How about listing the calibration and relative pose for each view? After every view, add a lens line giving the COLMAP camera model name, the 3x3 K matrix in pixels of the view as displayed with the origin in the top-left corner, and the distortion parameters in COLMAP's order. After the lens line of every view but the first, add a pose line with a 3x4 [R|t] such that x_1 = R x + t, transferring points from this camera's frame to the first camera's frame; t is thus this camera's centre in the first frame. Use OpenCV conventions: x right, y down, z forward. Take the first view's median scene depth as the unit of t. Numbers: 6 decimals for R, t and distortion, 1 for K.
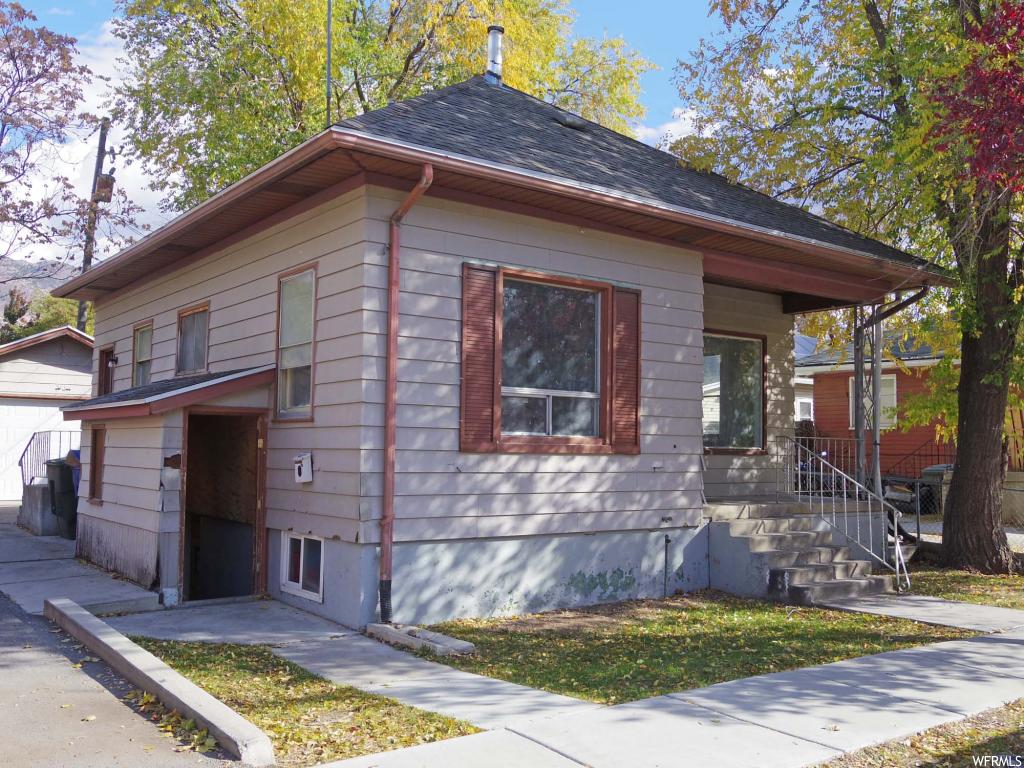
lens RADIAL K [[953.4, 0, 510.1], [0, 953.4, 385.8], [0, 0, 1]] dist [-0.017099, 0.000000]
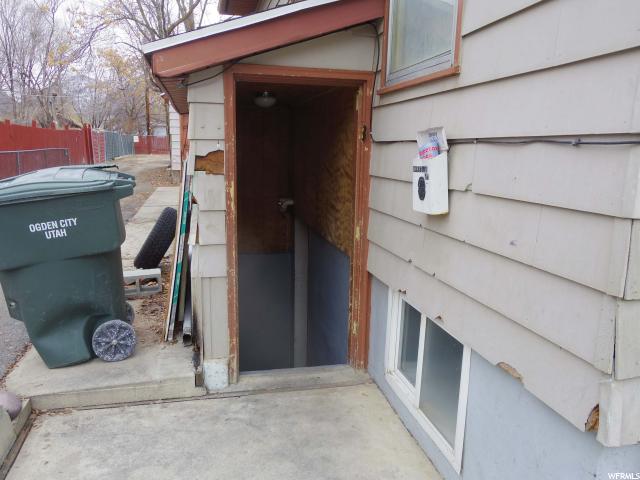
lens RADIAL K [[516.6, 0, 318.3], [0, 516.6, 242.4], [0, 0, 1]] dist [0.016234, 0.004905]
pose [[0.910779, 0.082460, -0.404576, -0.158135], [0.016068, 0.972034, 0.234288, 0.053464], [0.412582, -0.219886, 0.883983, 0.728952]]
